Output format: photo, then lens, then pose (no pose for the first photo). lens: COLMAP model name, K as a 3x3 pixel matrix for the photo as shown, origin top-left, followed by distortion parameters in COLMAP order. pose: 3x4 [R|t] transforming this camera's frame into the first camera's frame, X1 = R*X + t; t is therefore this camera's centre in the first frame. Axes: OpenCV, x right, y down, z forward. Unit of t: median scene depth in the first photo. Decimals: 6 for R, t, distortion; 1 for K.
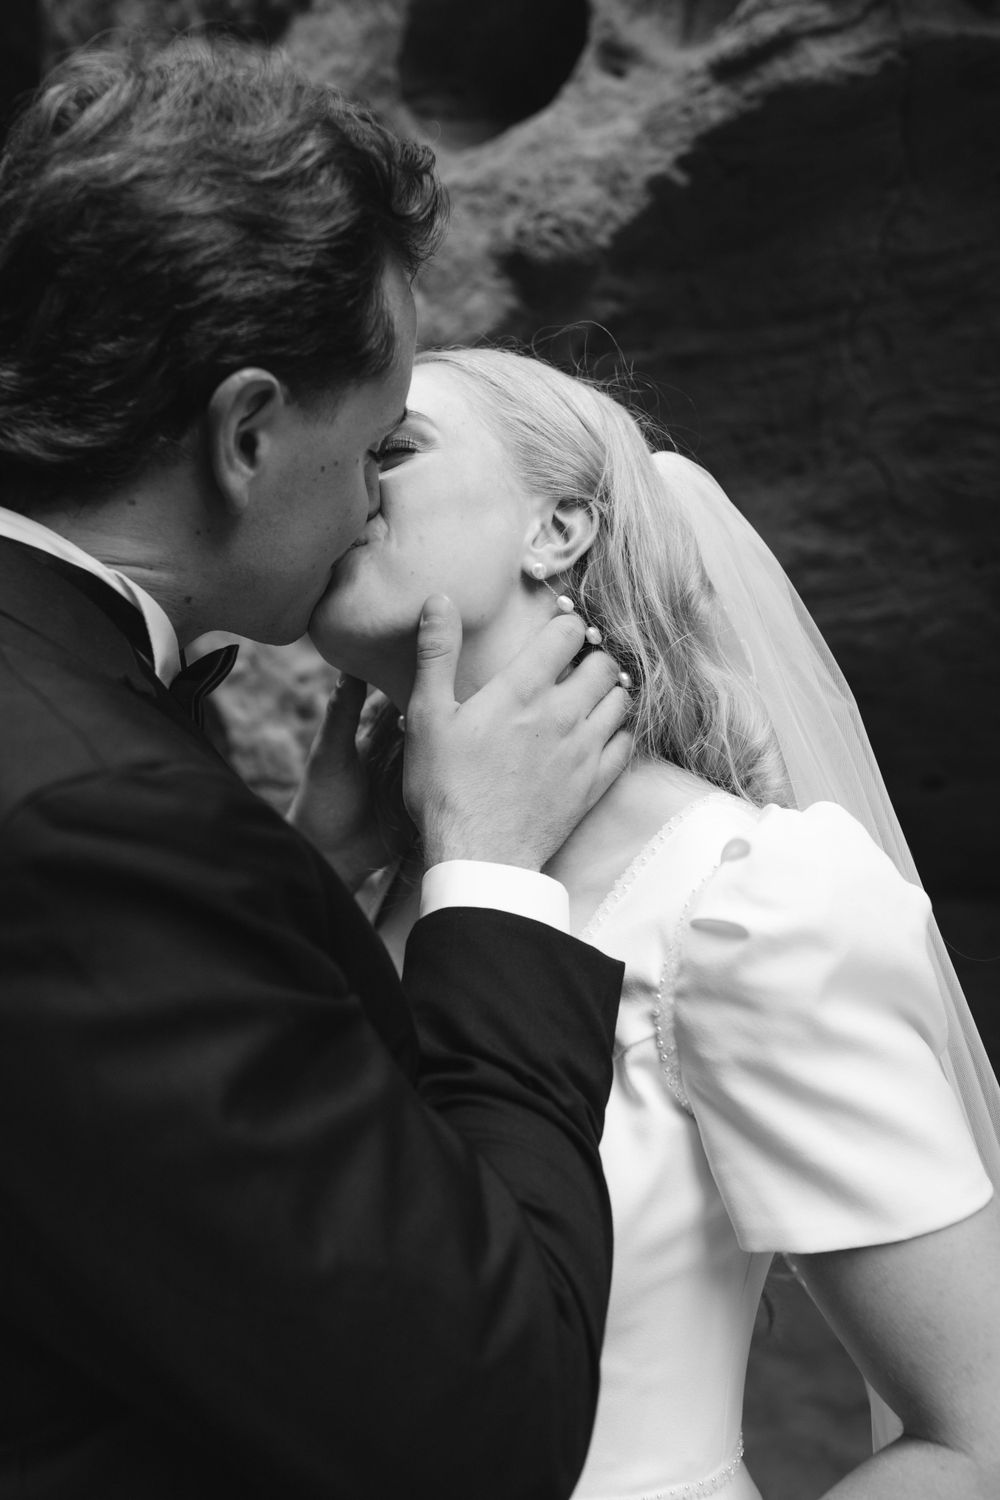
lens RADIAL K [[1449.1, 0, 500.3], [0, 1449.1, 779.3], [0, 0, 1]] dist [0.002305, 0.020211]
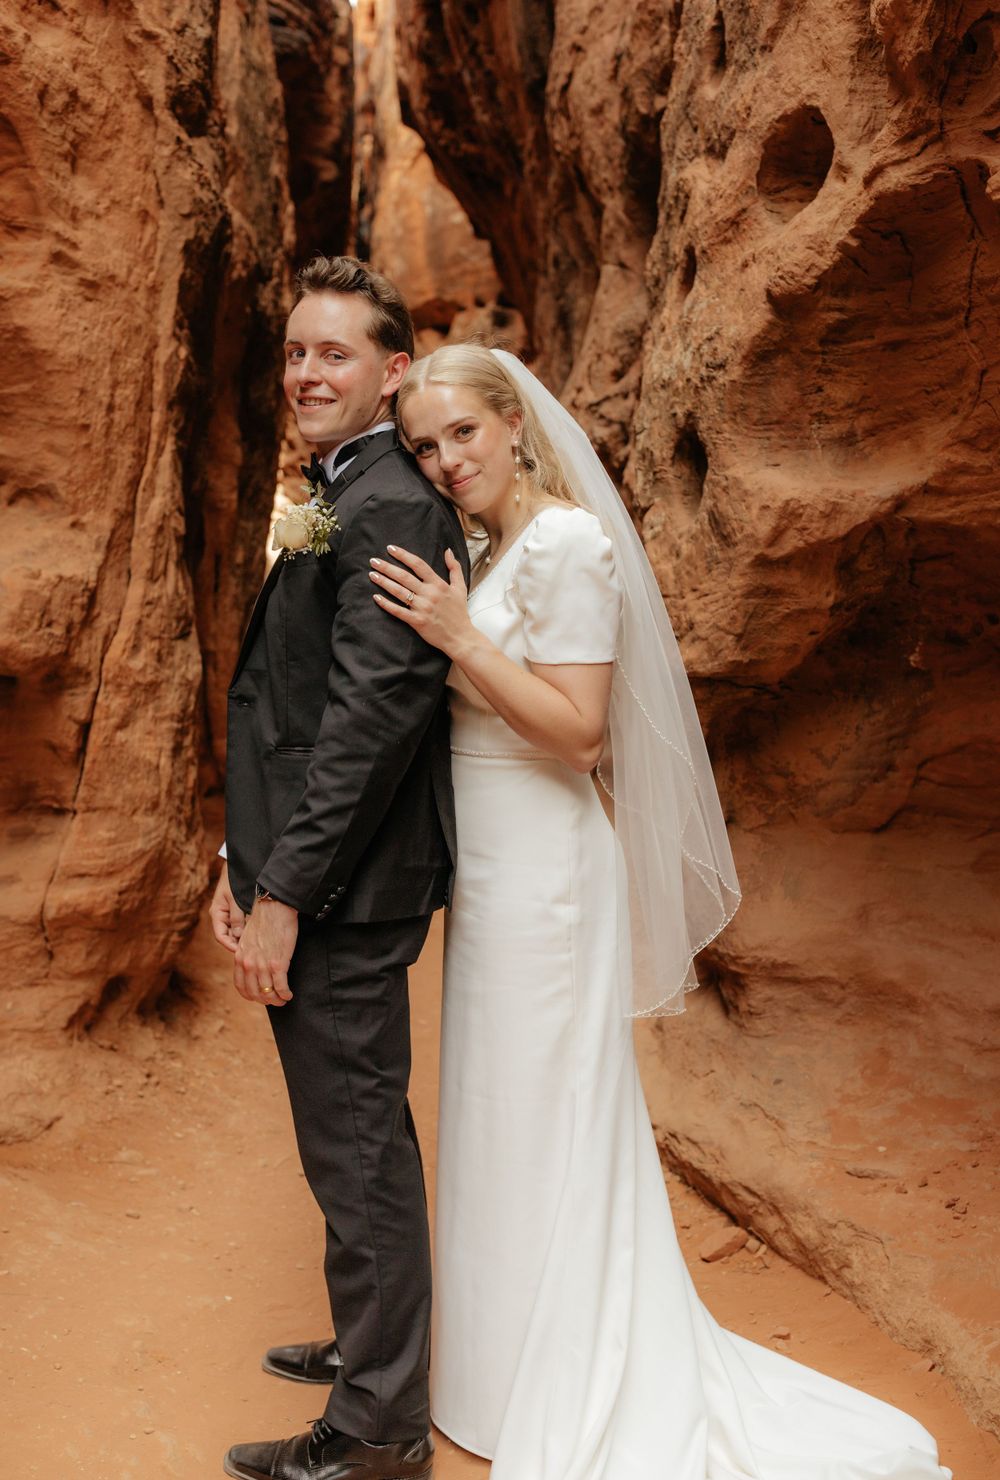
lens RADIAL K [[1487.3, 0, 513.4], [0, 1487.3, 785.4], [0, 0, 1]] dist [0.005544, -0.003228]
pose [[0.822220, 0.132193, -0.553605, 0.833062], [-0.123467, 0.990919, 0.053243, 0.180523], [0.555617, 0.024575, 0.831075, -0.672491]]
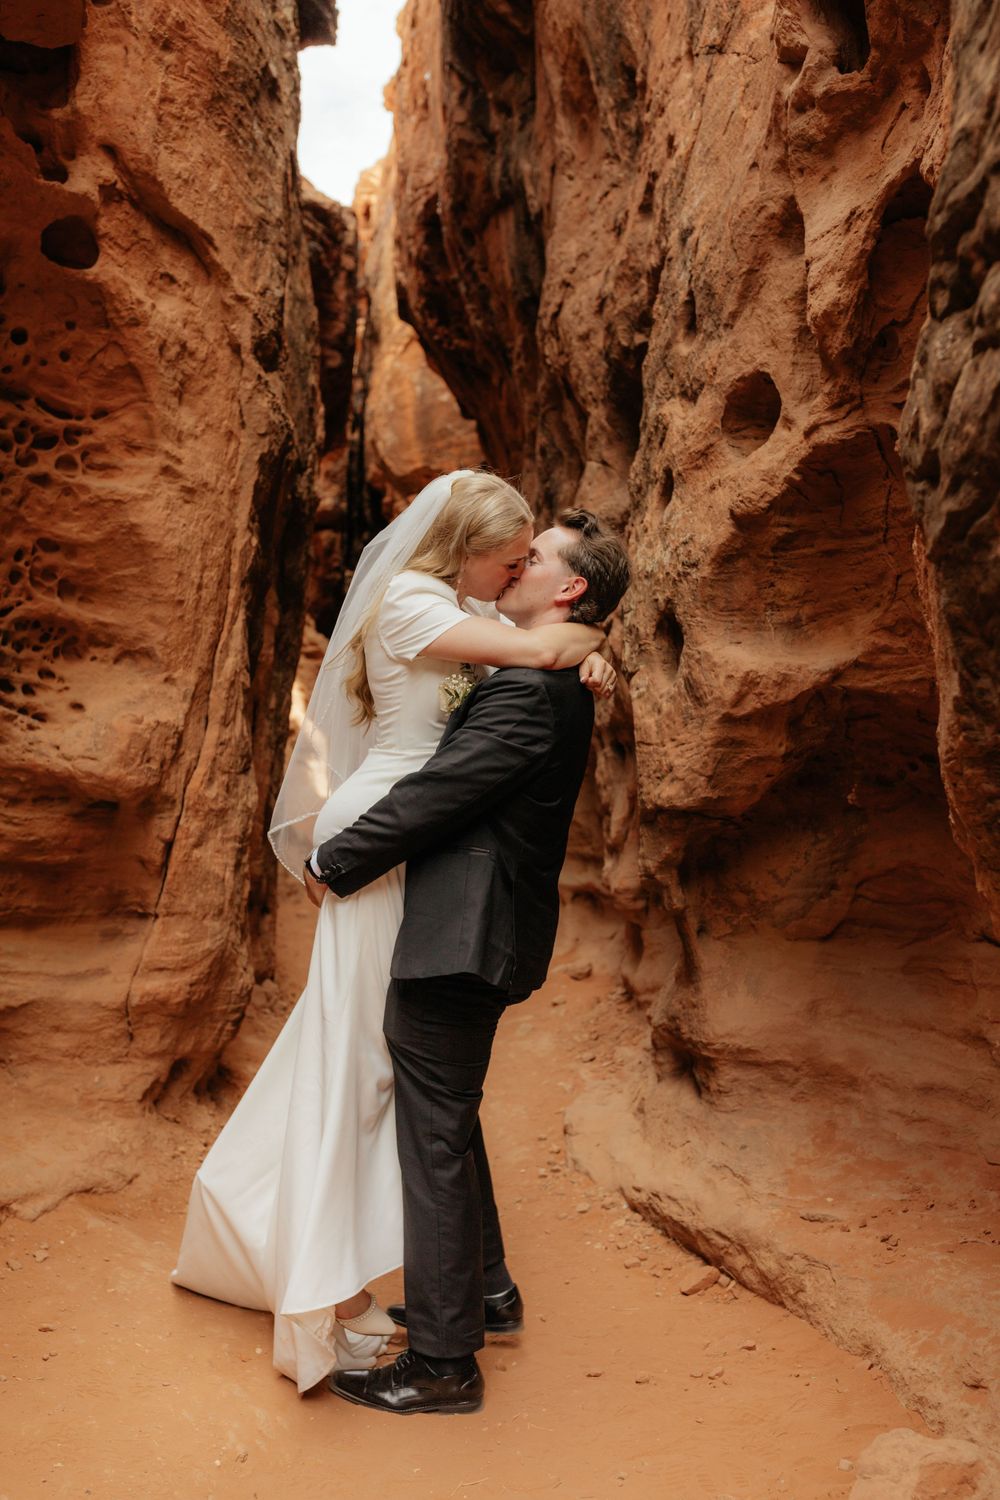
lens RADIAL K [[1436.9, 0, 500.0], [0, 1436.9, 750.0], [0, 0, 1]] dist [0.006492, -0.007115]
pose [[0.828445, 0.078286, -0.554572, 0.980984], [-0.135943, 0.988679, -0.063512, 0.204501], [0.543322, 0.128007, 0.829708, -1.021259]]
